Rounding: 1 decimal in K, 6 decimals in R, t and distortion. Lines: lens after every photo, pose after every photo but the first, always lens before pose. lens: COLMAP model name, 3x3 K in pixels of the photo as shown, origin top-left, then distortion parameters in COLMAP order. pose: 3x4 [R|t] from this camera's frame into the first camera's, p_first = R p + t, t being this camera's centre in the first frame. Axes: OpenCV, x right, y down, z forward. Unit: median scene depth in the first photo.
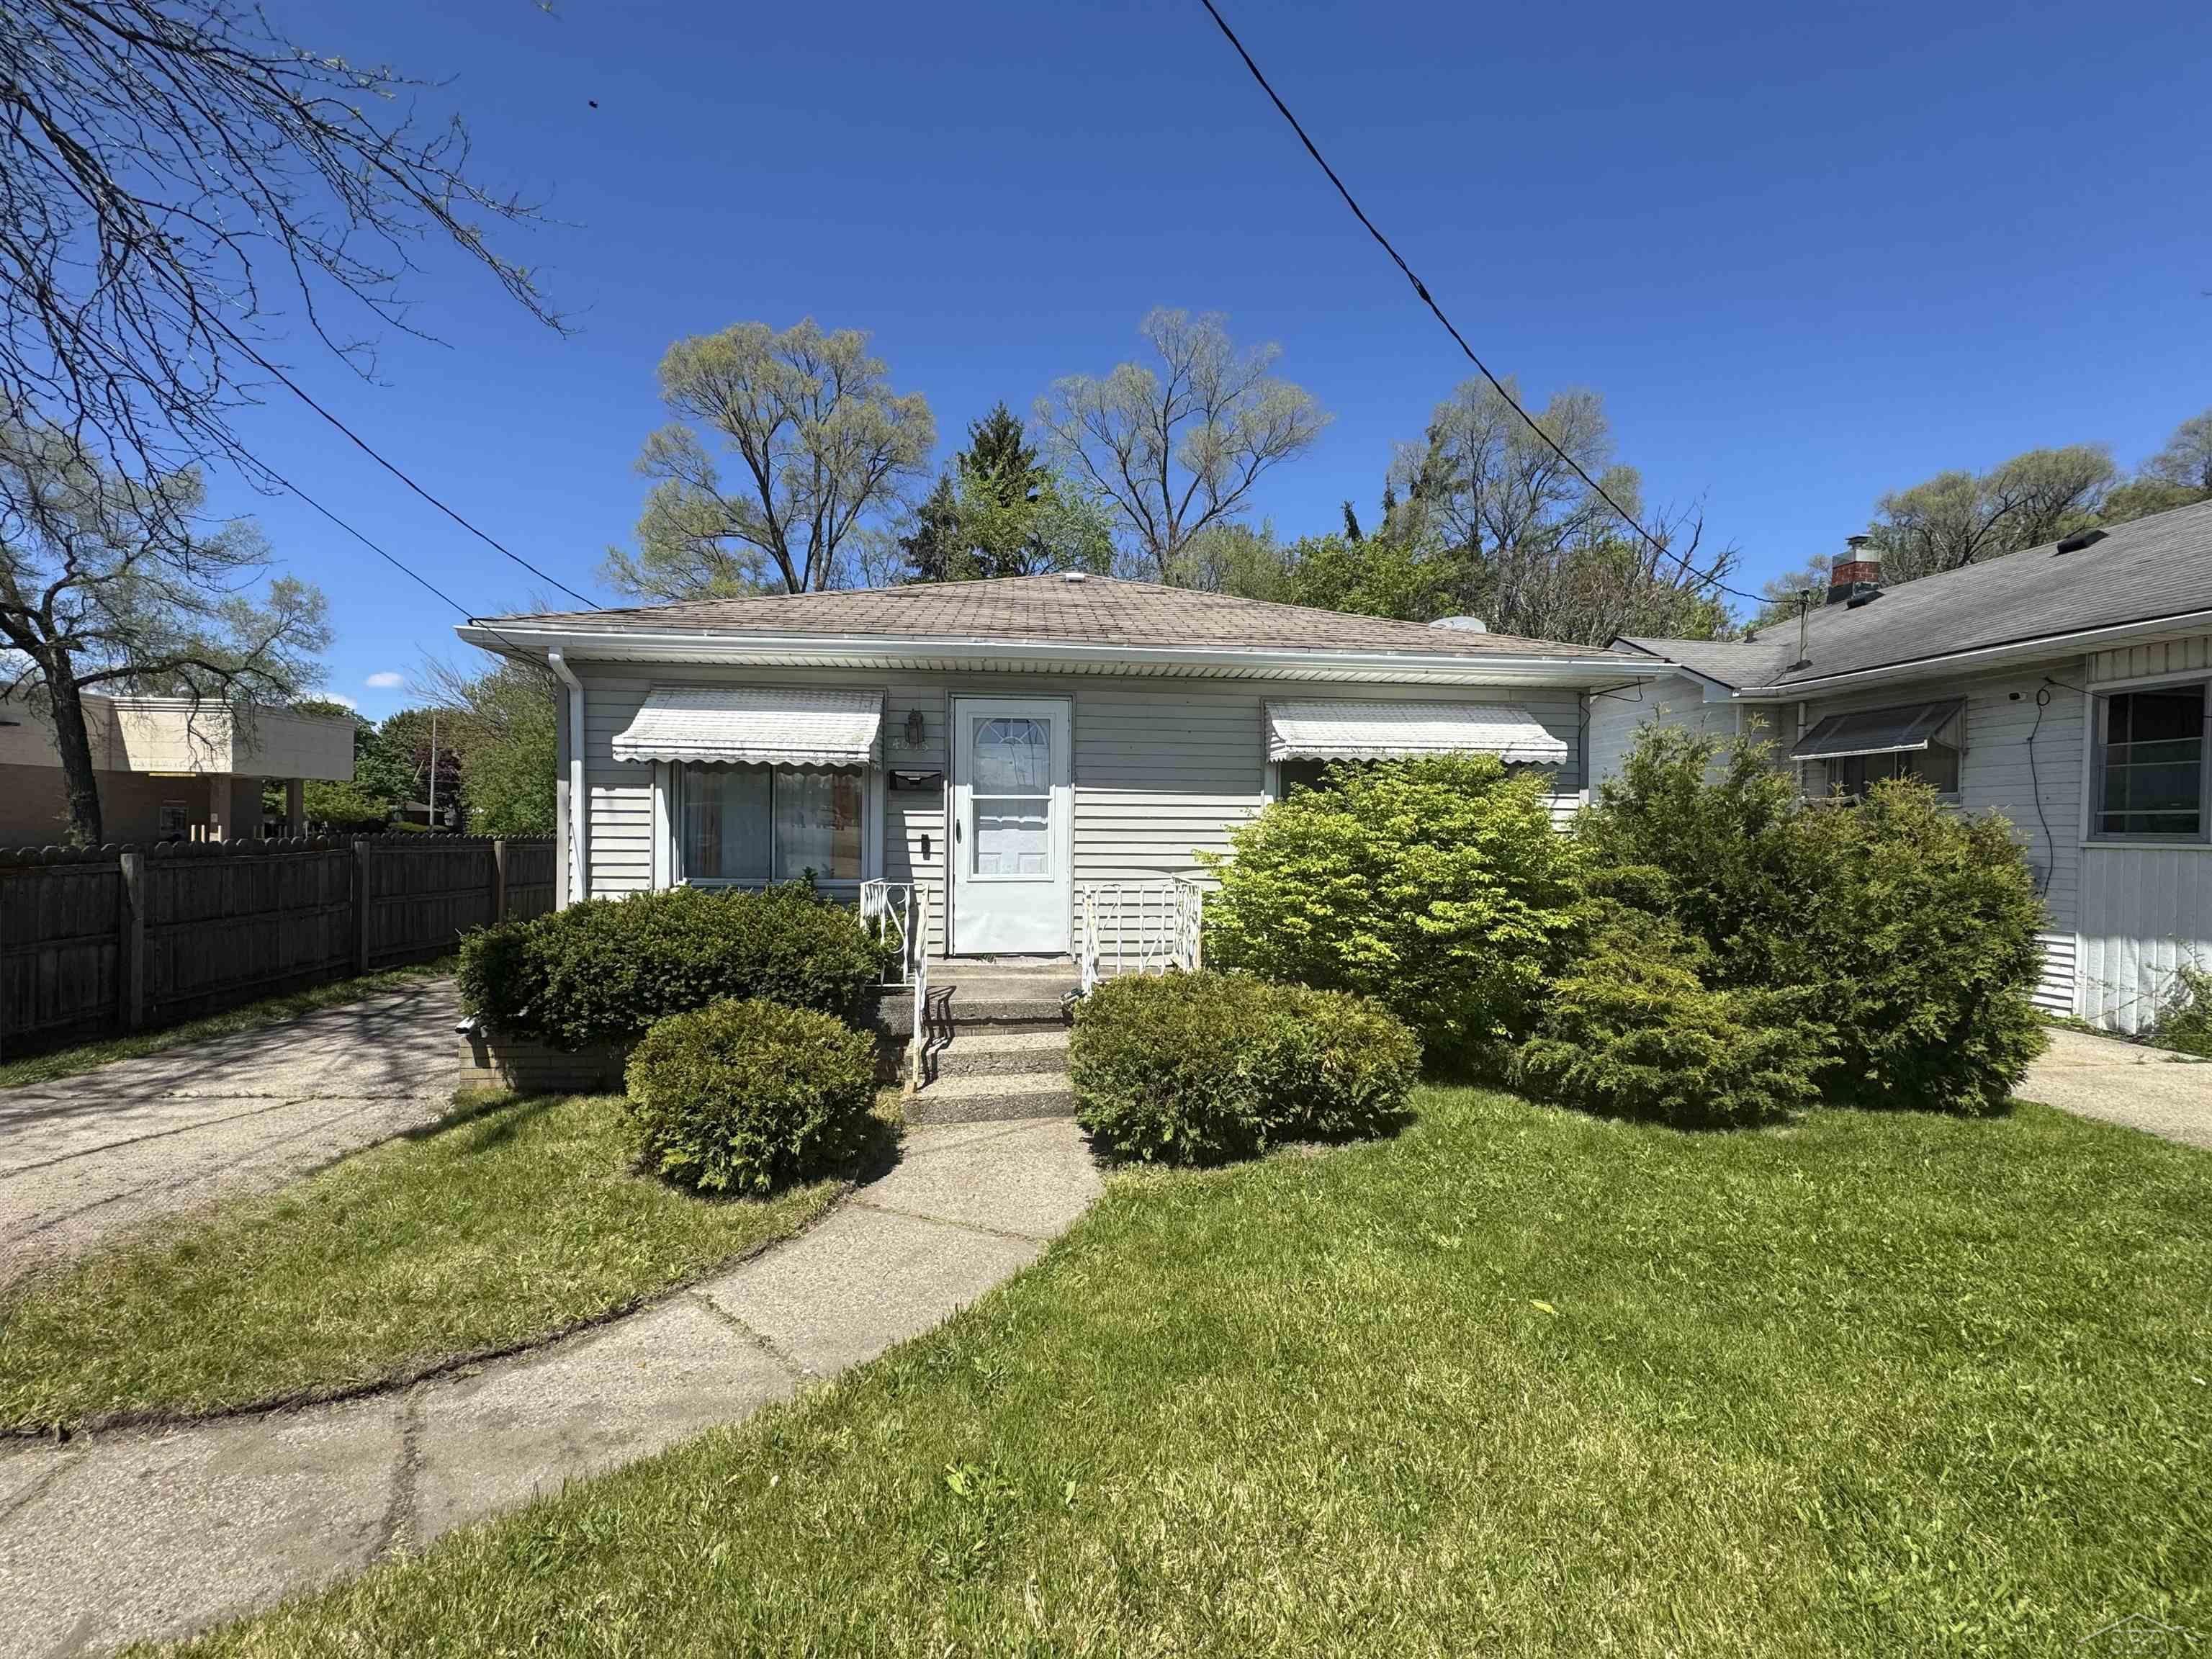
lens RADIAL K [[880.3, 0, 1106.0], [0, 880.3, 829.5], [0, 0, 1]] dist [-0.003780, 0.000216]
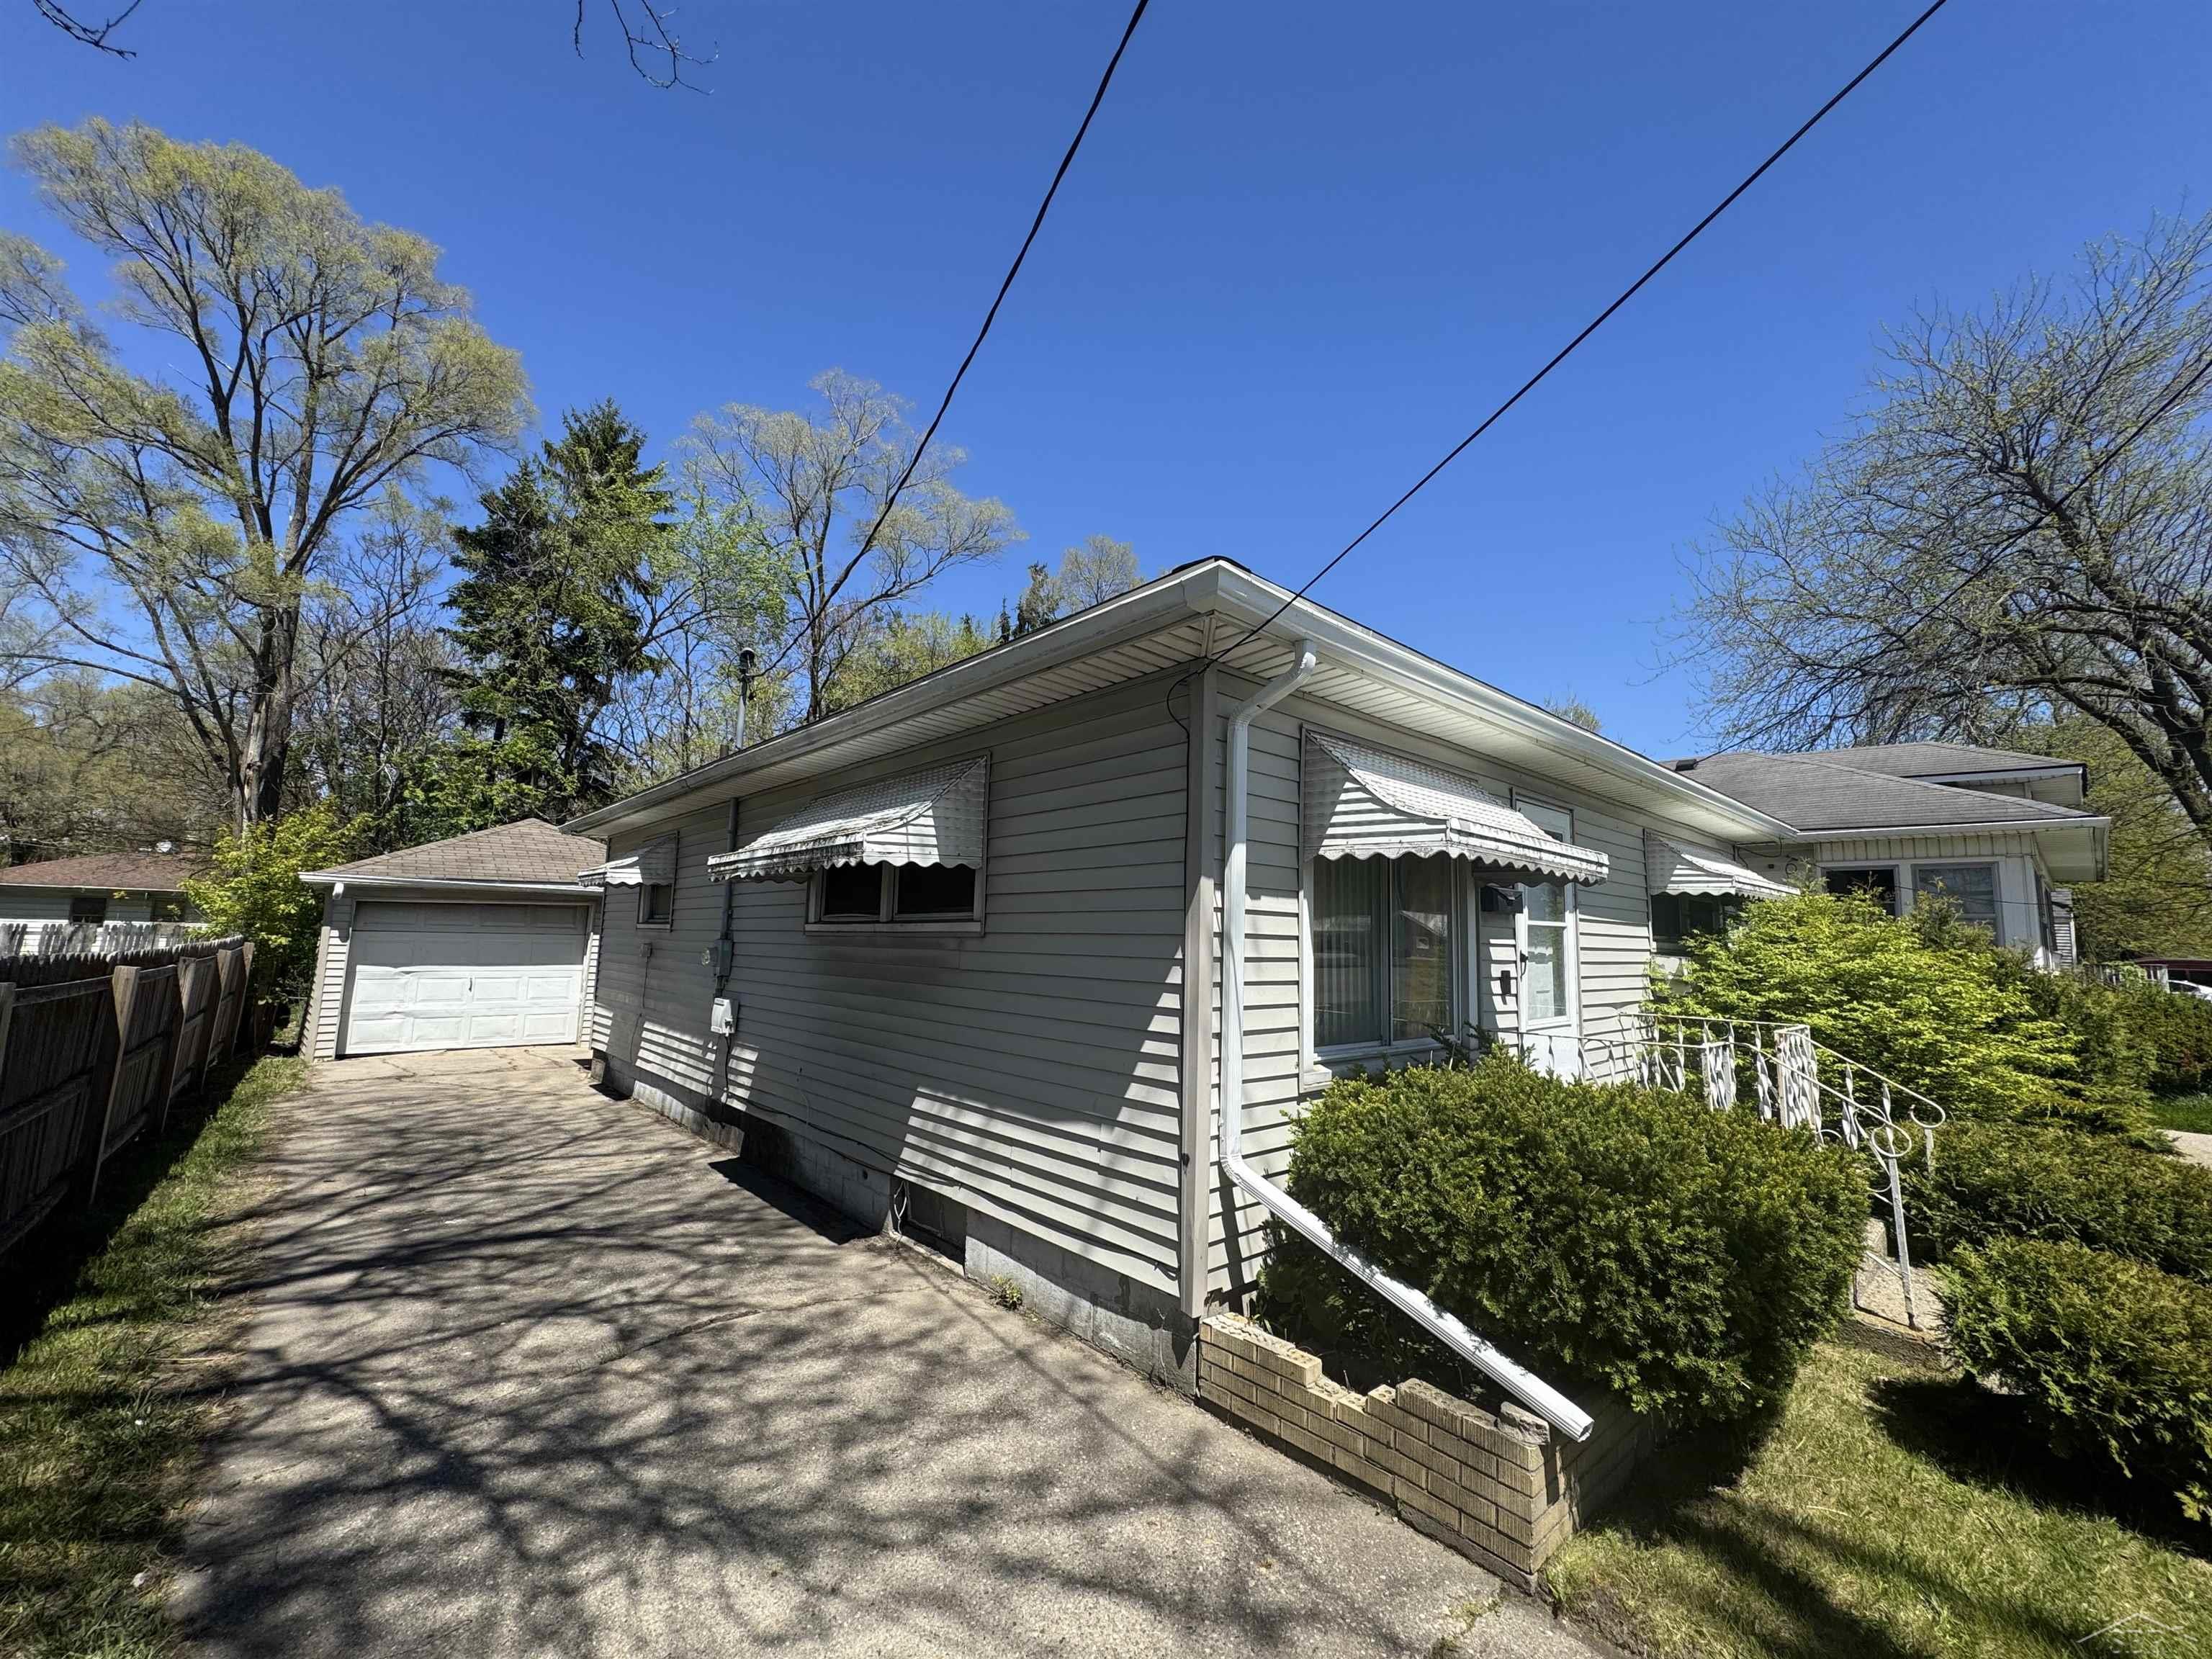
lens RADIAL K [[880.3, 0, 1106.0], [0, 880.3, 829.5], [0, 0, 1]] dist [-0.003780, 0.000216]
pose [[0.805807, 0.084118, 0.586173, -1.087947], [-0.015960, 0.992585, -0.120500, -0.021389], [-0.591963, 0.087744, 0.801175, 0.660408]]
